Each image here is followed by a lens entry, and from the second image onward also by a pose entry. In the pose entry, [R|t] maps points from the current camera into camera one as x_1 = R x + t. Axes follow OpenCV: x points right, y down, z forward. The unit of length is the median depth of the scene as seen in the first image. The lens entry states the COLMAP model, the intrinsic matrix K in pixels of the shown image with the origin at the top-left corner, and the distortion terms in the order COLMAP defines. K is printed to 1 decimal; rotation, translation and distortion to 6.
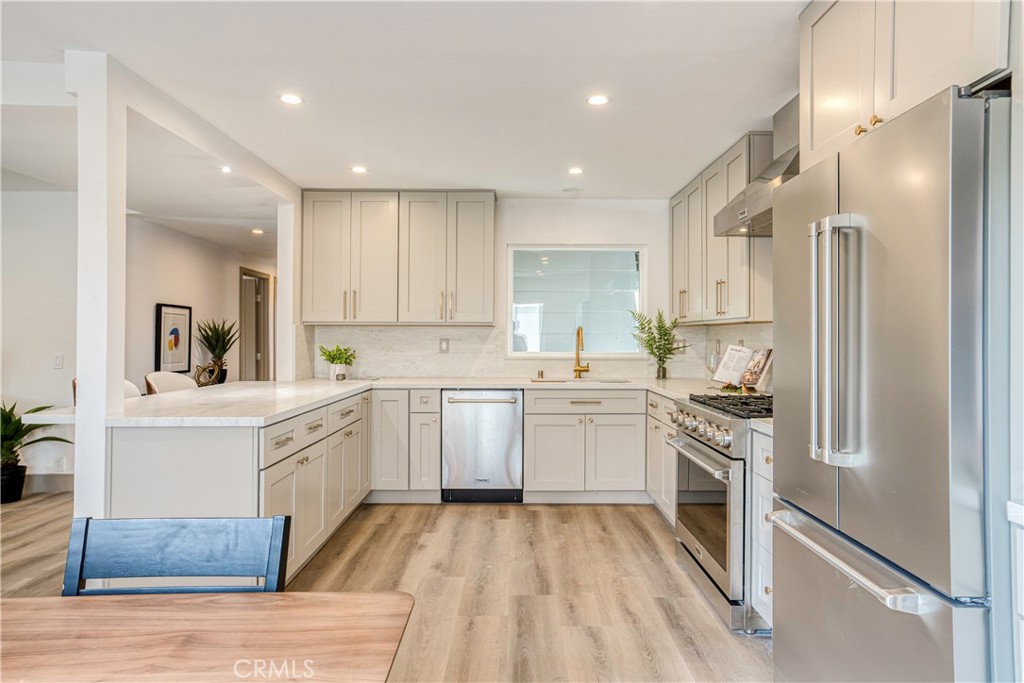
lens RADIAL K [[643.0, 0, 524.3], [0, 643.0, 330.5], [0, 0, 1]] dist [-0.049462, 0.057298]
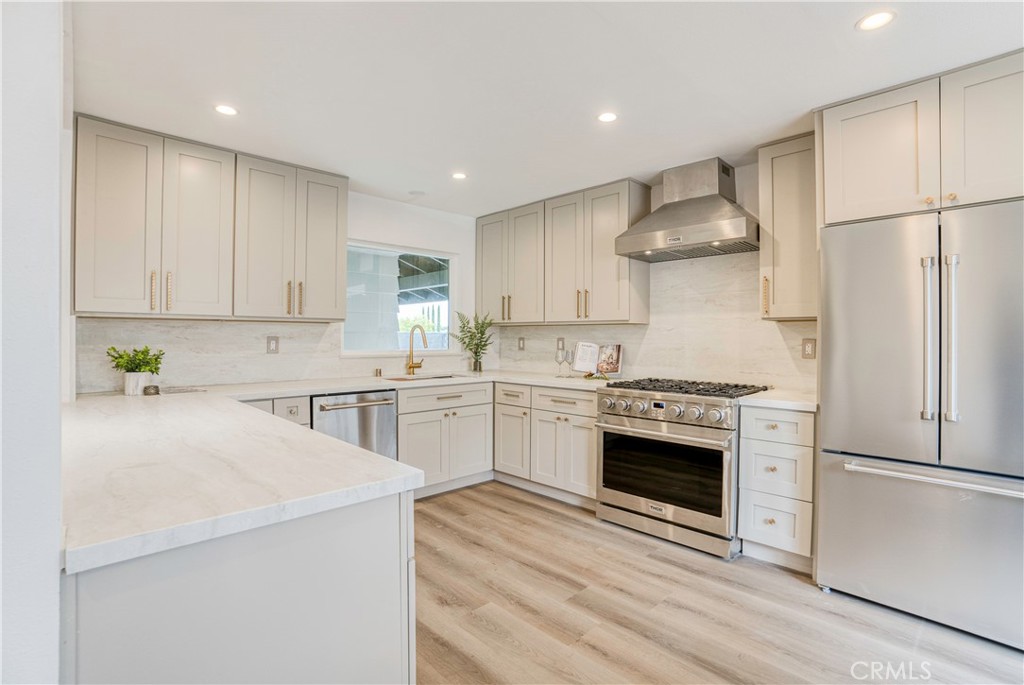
lens RADIAL K [[482.4, 0, 519.7], [0, 482.4, 335.9], [0, 0, 1]] dist [-0.085751, 0.039168]
pose [[0.713303, 0.000137, 0.700856, -0.454249], [-0.009058, 0.999918, 0.009023, 0.003722], [-0.700797, -0.012785, 0.713246, 0.431413]]
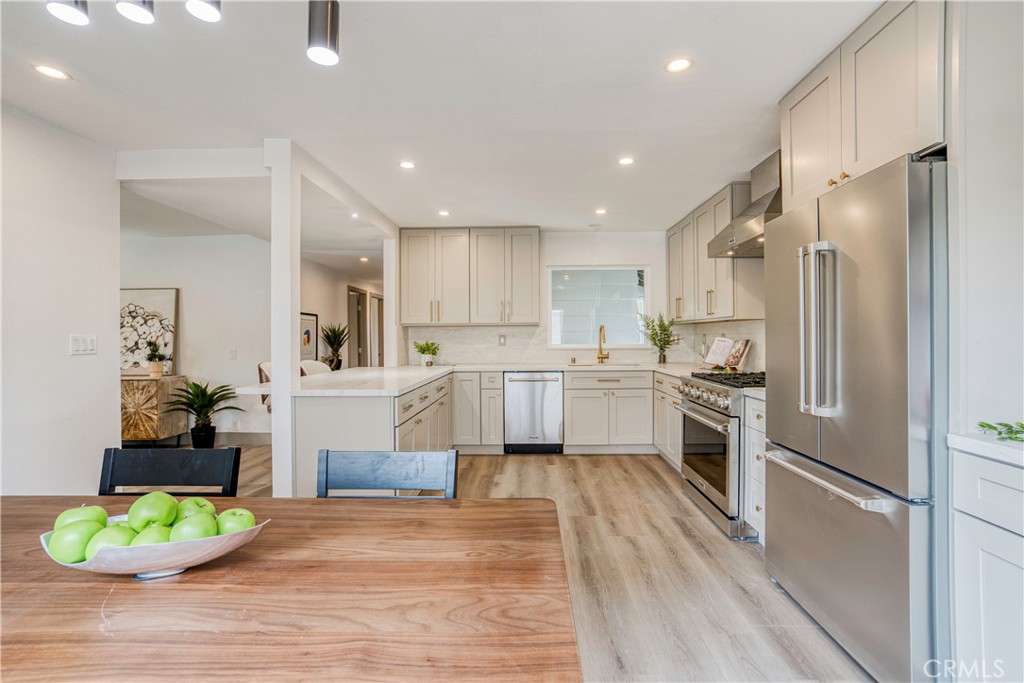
lens RADIAL K [[482.4, 0, 519.7], [0, 482.4, 334.9], [0, 0, 1]] dist [-0.085751, 0.039168]
pose [[0.999252, -0.009794, -0.037418, -0.066619], [0.010071, 0.999923, 0.007242, 0.006603], [0.037344, -0.007614, 0.999273, -0.036485]]
